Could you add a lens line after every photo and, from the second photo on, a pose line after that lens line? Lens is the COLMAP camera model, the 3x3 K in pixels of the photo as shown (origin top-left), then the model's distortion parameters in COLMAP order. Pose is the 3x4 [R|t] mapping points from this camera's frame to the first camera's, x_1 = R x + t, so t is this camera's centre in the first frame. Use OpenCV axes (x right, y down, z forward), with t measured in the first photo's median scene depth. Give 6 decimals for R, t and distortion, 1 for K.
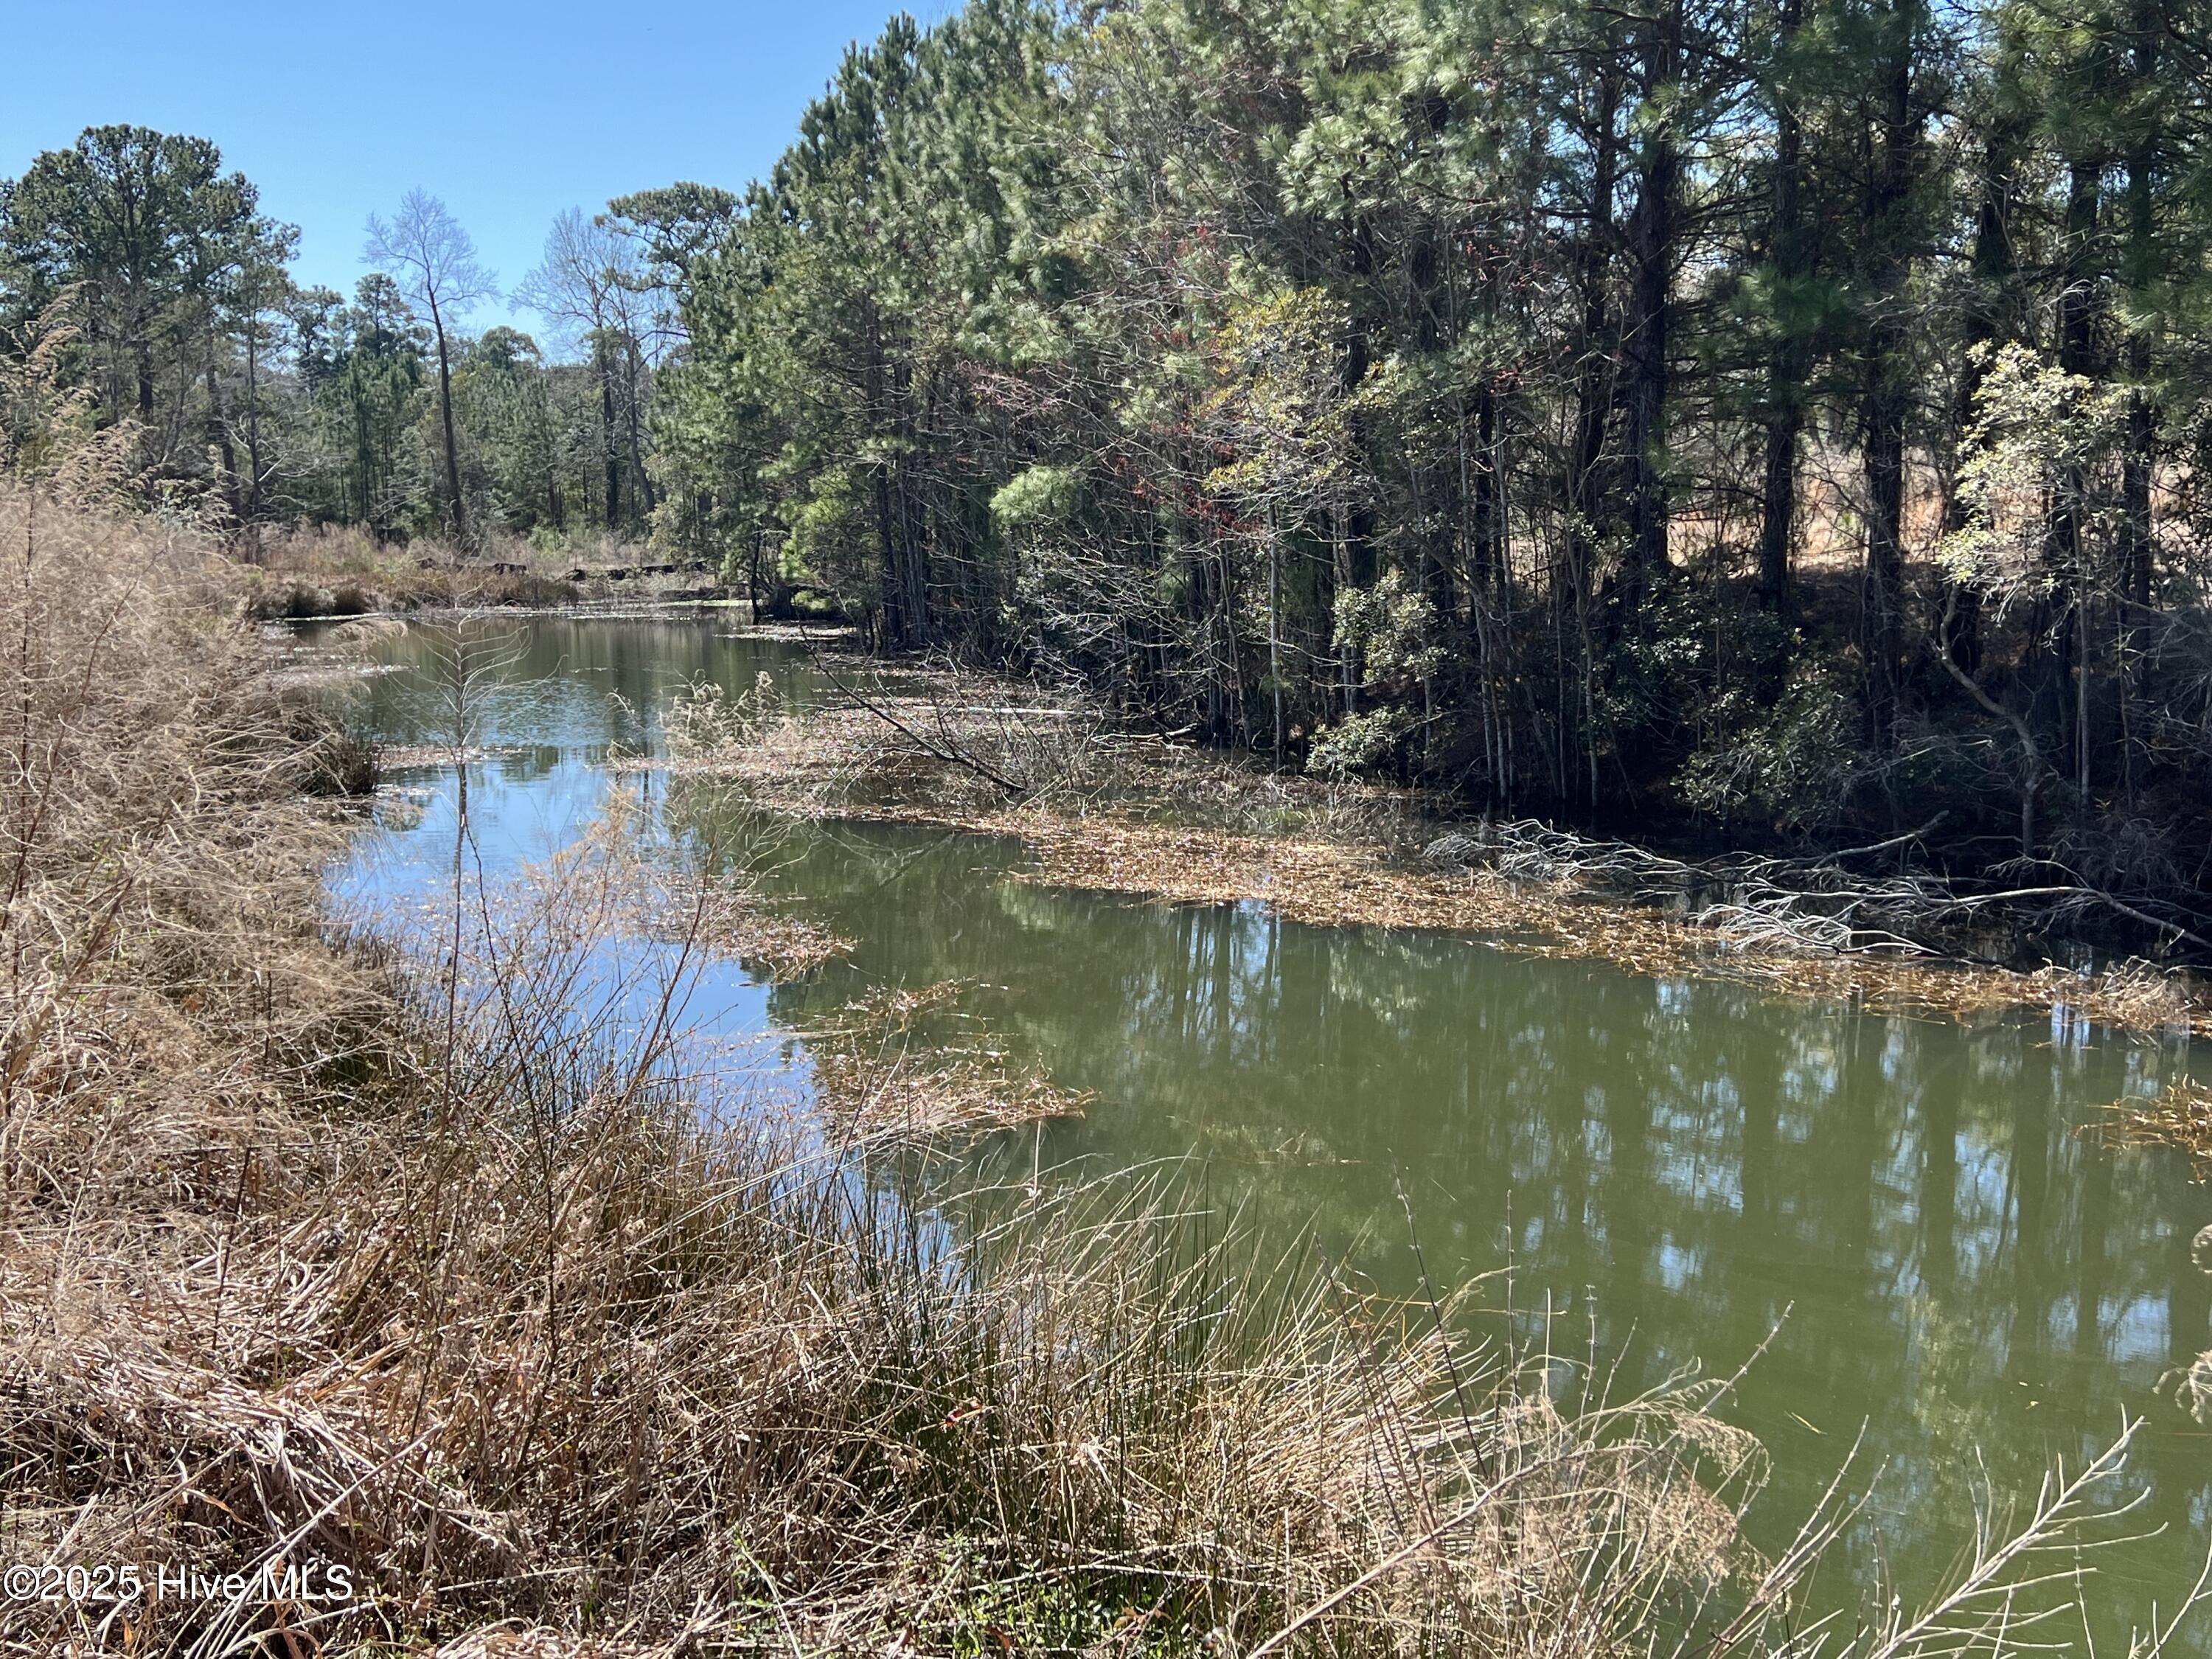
lens RADIAL K [[2254.1, 0, 1106.2], [0, 2254.1, 829.4], [0, 0, 1]] dist [0.001724, 0.000000]
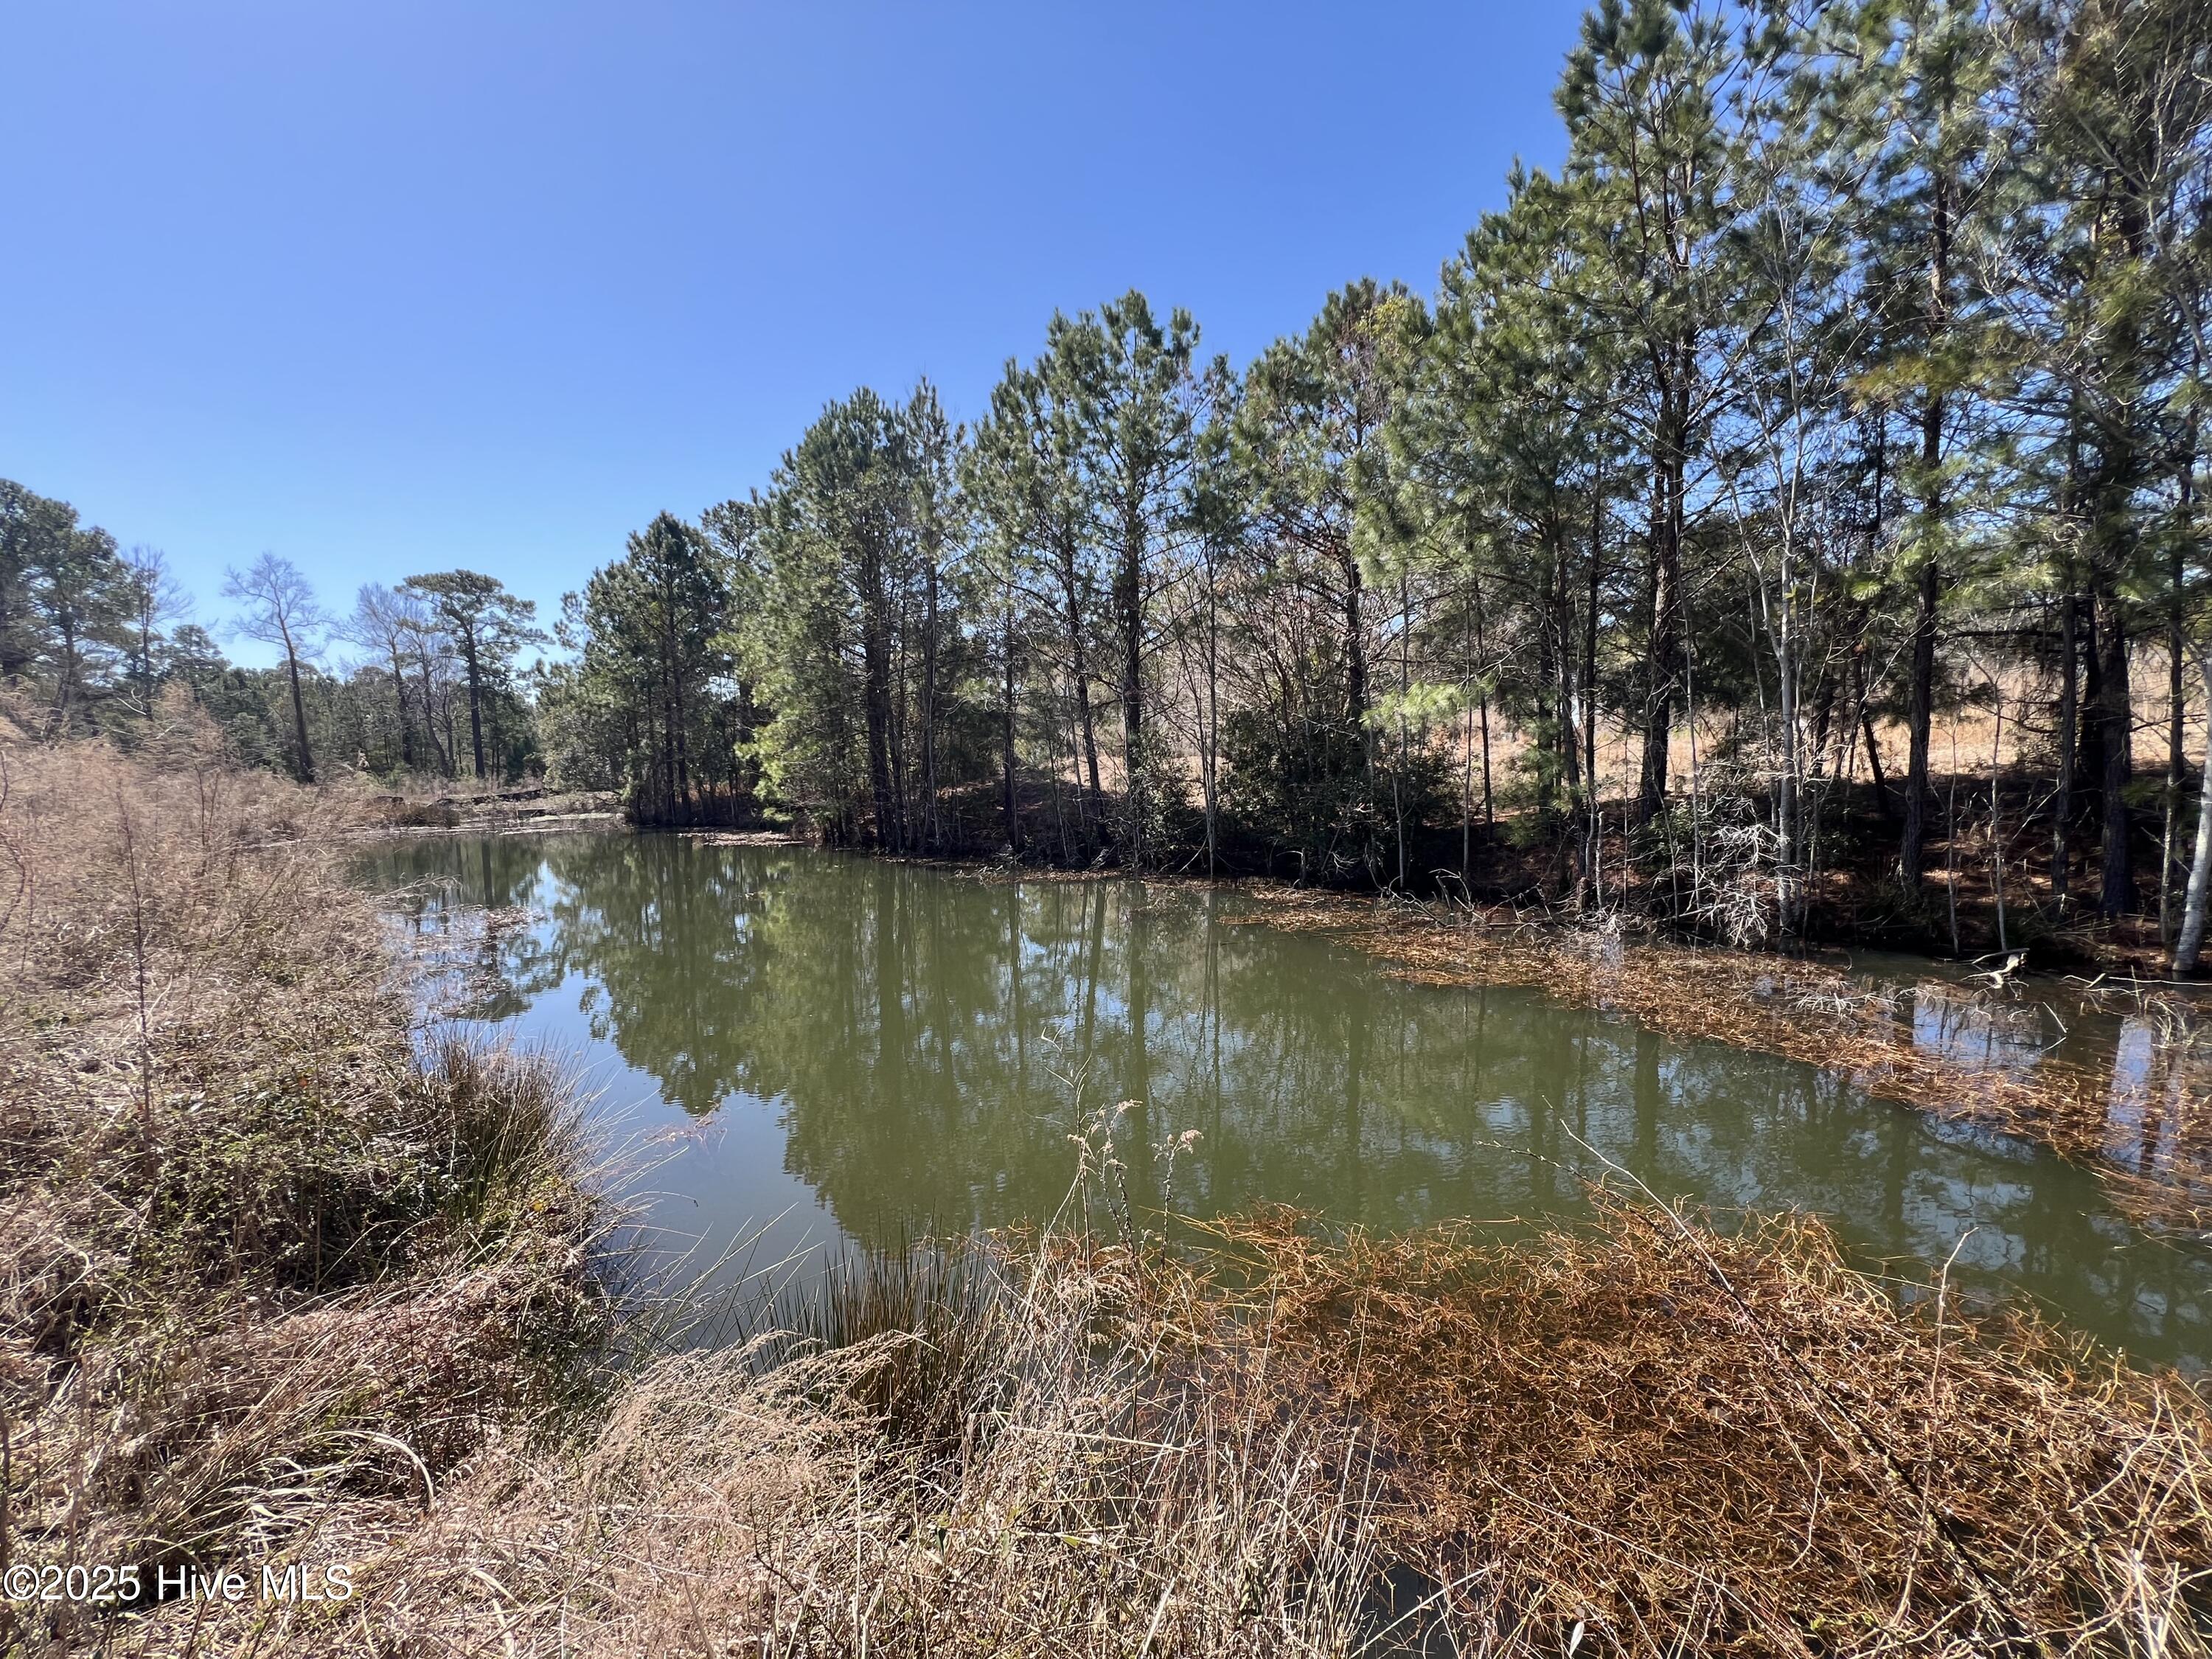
lens RADIAL K [[889.8, 0, 1105.4], [0, 889.8, 825.6], [0, 0, 1]] dist [0.000543, 0.000017]
pose [[0.873440, -0.051536, 0.484197, -0.097110], [0.083572, 0.995494, -0.044799, -0.024296], [-0.479706, 0.079595, 0.873812, 0.194415]]
